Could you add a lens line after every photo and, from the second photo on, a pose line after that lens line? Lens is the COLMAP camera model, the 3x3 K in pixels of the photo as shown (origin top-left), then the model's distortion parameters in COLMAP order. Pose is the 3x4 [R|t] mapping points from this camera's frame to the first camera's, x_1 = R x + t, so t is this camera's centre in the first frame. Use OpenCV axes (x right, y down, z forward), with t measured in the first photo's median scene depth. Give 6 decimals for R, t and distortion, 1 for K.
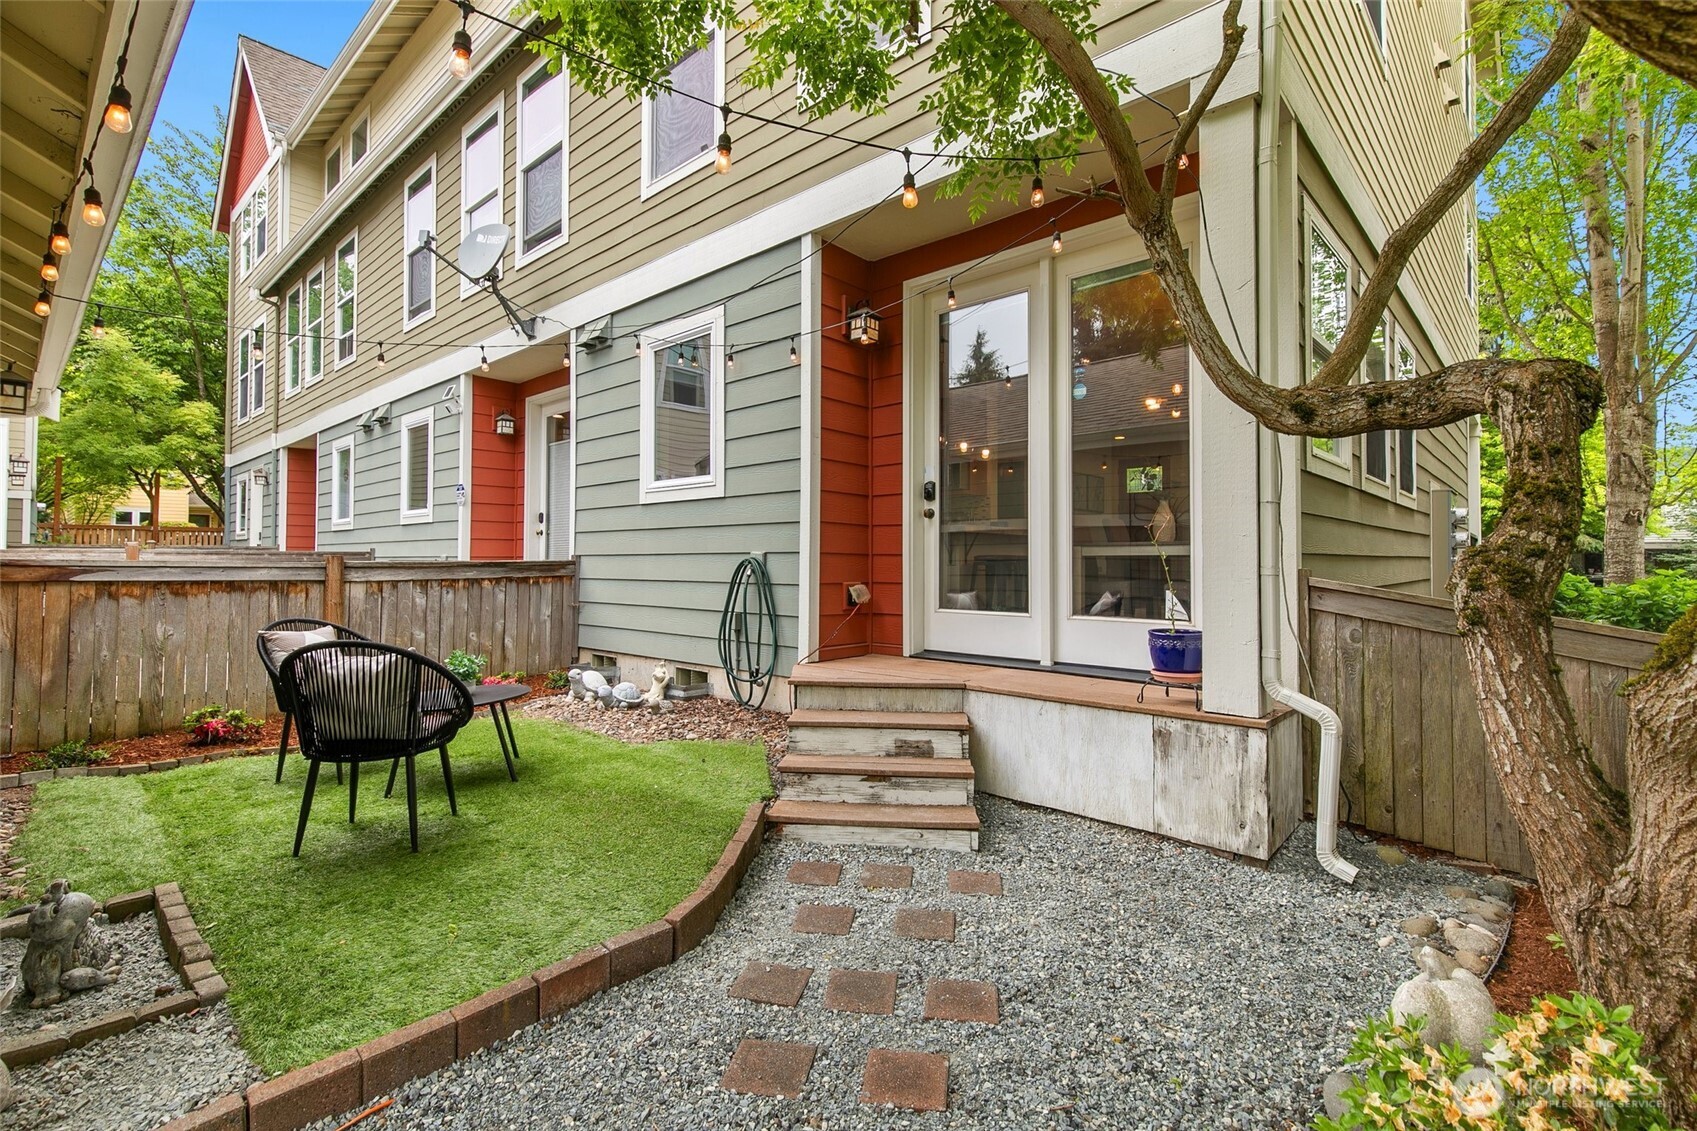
lens RADIAL K [[767.1, 0, 848.5], [0, 767.1, 565.5], [0, 0, 1]] dist [0.002607, 0.000141]
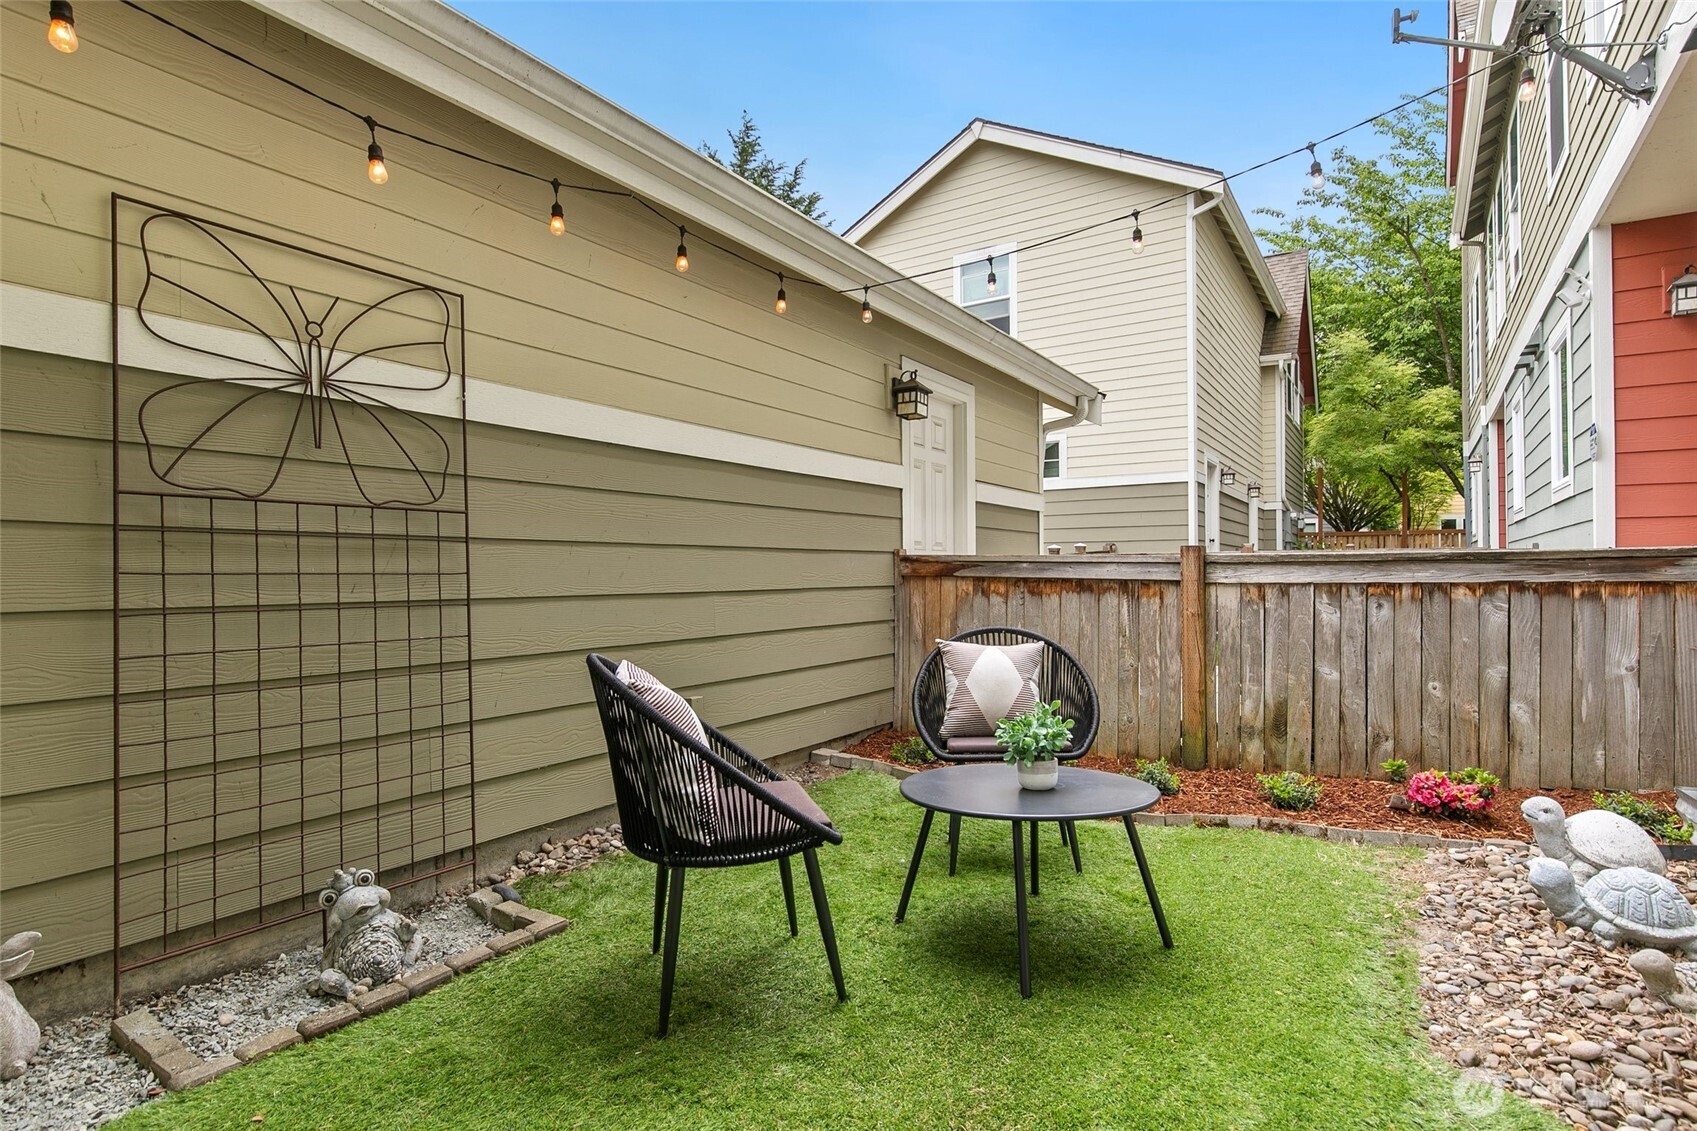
lens RADIAL K [[854.0, 0, 848.5], [0, 854.0, 565.5], [0, 0, 1]] dist [-0.000931, -0.000236]
pose [[0.168440, -0.005822, -0.985695, 0.044432], [-0.005461, 0.999962, -0.006840, 0.011975], [0.985697, 0.006535, 0.168402, 0.545942]]
